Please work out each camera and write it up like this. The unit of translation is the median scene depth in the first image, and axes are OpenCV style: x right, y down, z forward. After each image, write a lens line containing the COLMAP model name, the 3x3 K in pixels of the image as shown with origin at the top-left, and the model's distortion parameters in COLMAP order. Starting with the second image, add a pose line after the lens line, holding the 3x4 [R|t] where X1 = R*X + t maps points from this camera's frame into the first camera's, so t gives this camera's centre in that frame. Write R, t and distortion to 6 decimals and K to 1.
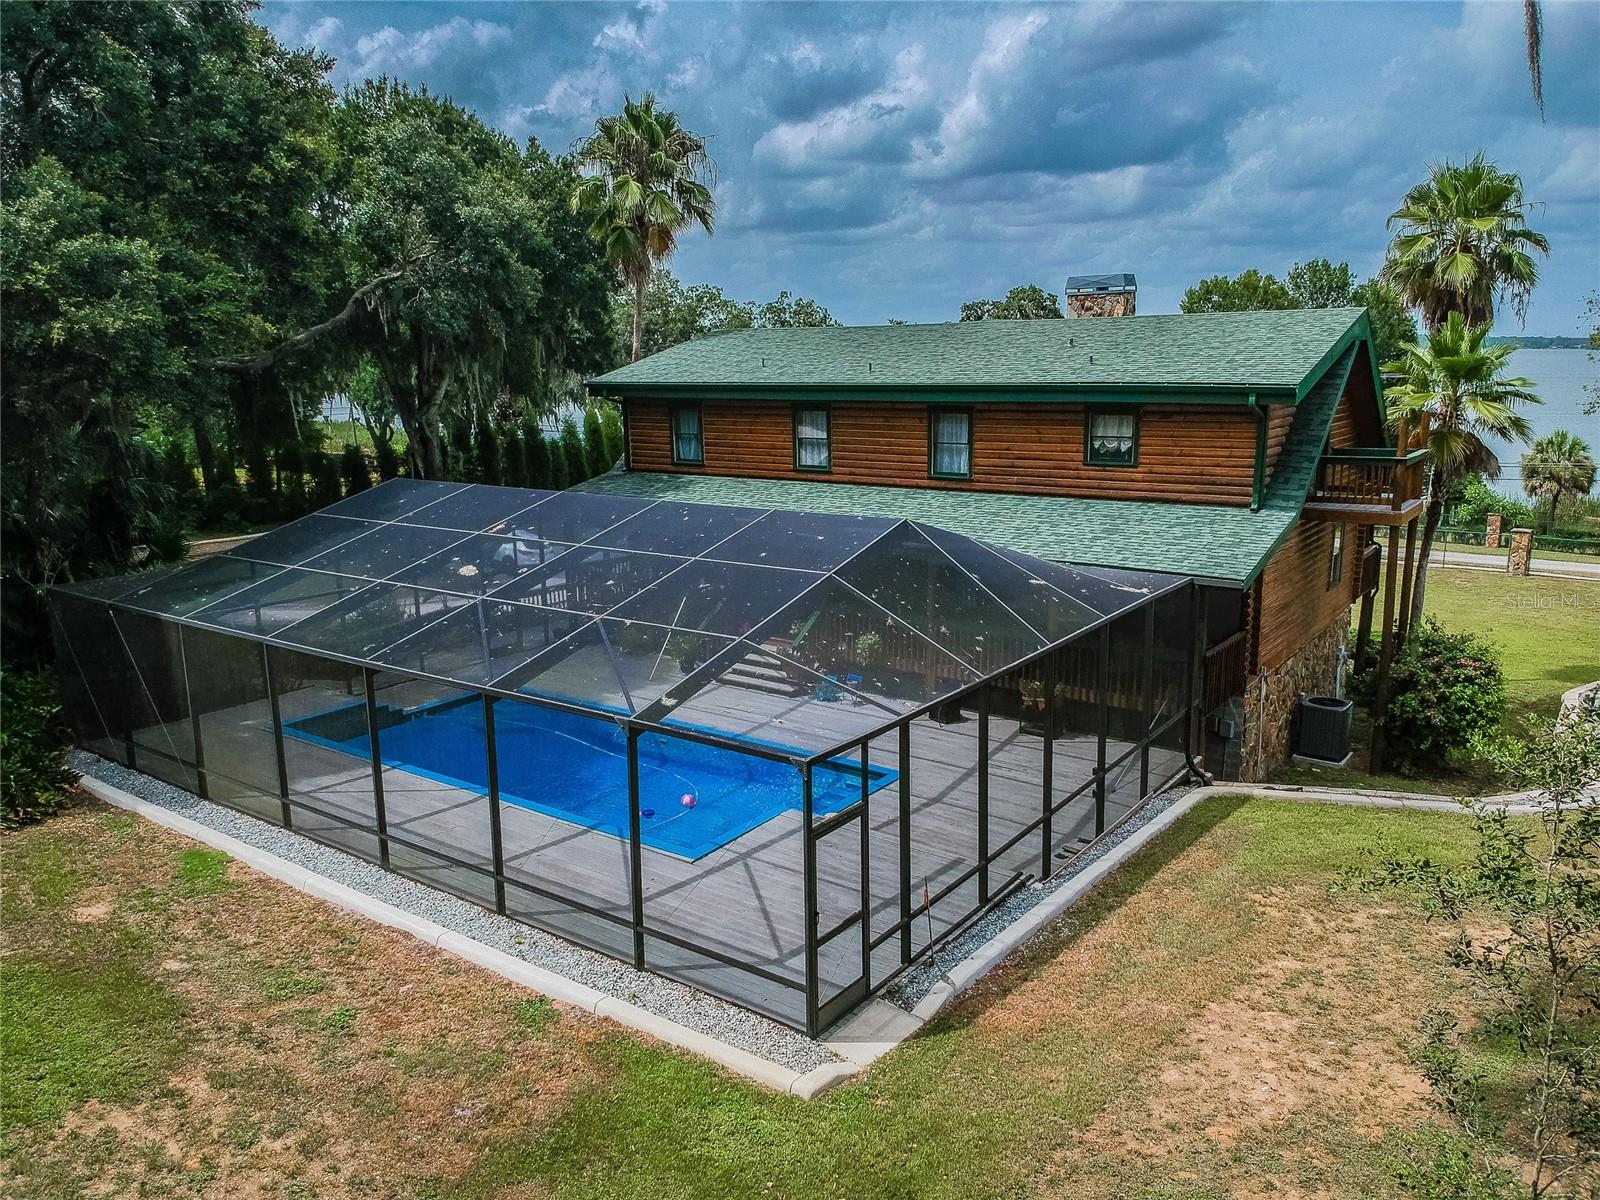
lens RADIAL K [[1180.4, 0, 778.6], [0, 1180.4, 633.2], [0, 0, 1]] dist [0.063149, -0.130927]
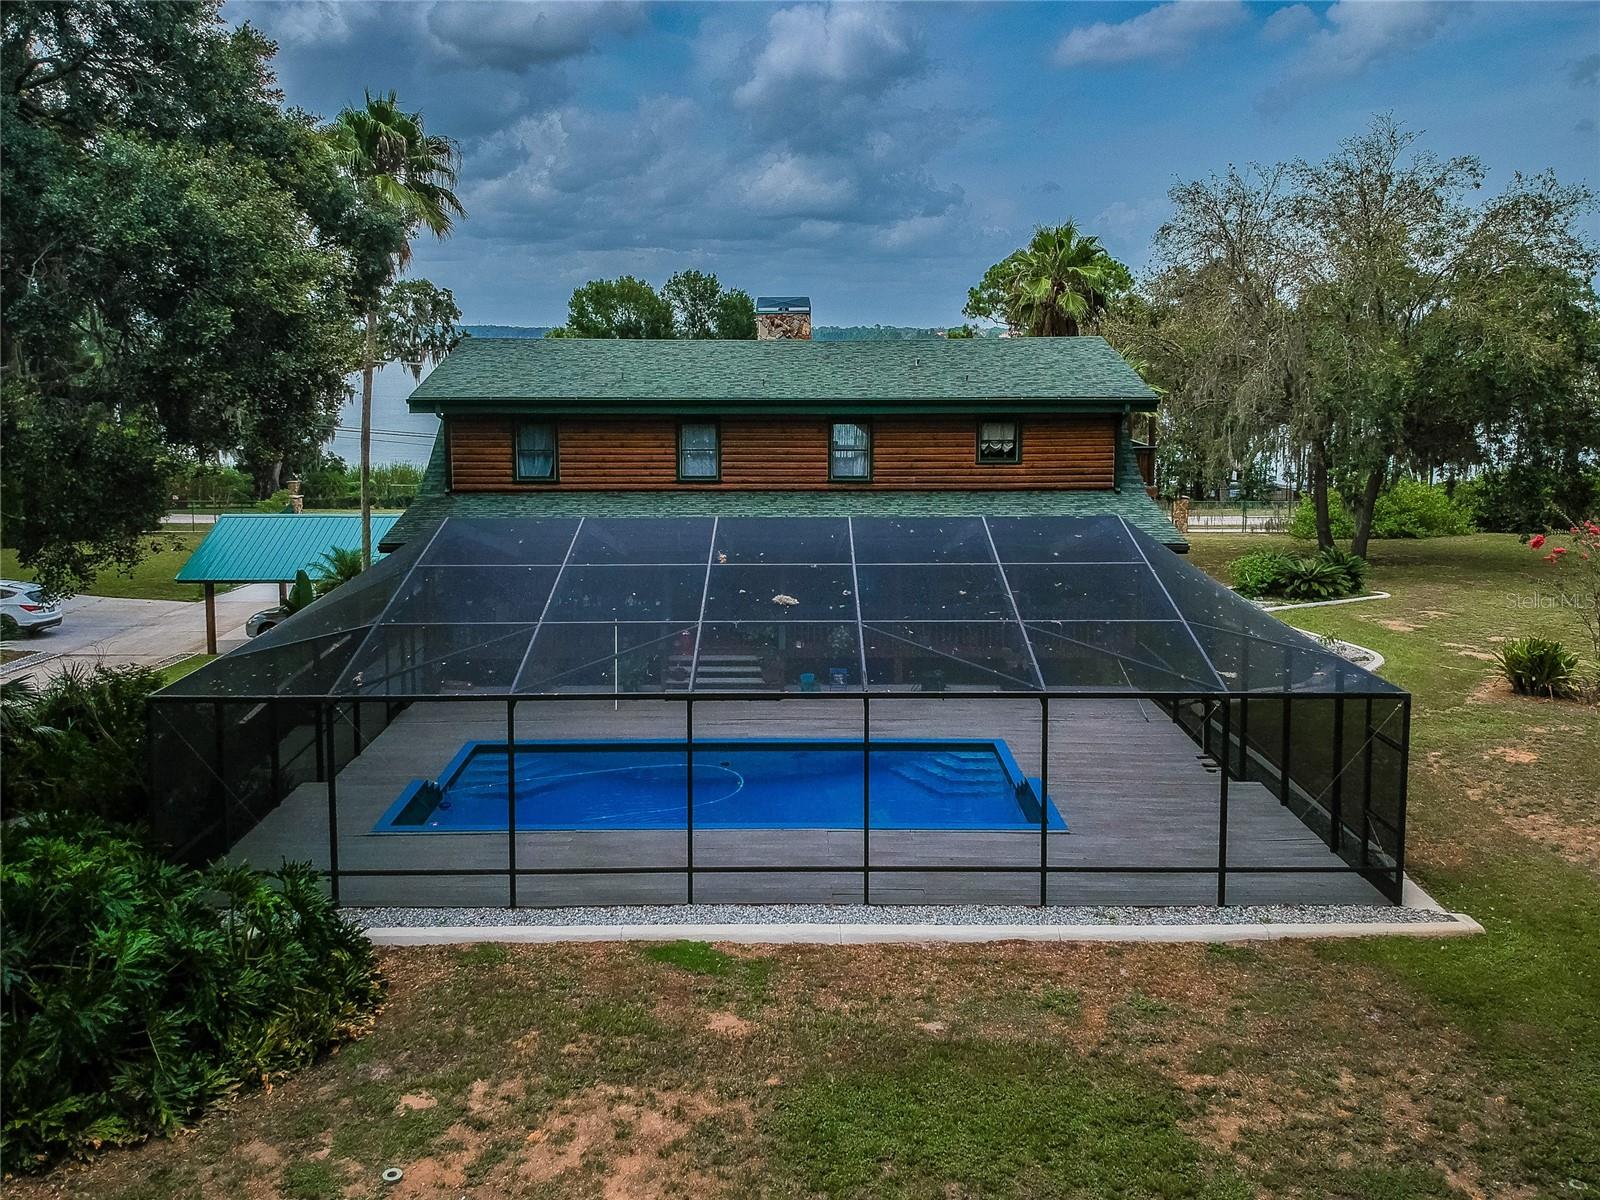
lens RADIAL K [[1180.4, 0, 798.8], [0, 1180.4, 603.9], [0, 0, 1]] dist [0.063149, -0.130927]
pose [[0.796078, -0.118168, 0.593545, -0.628488], [0.129360, 0.991311, 0.023858, -0.053920], [-0.591207, 0.057788, 0.804447, 0.150785]]
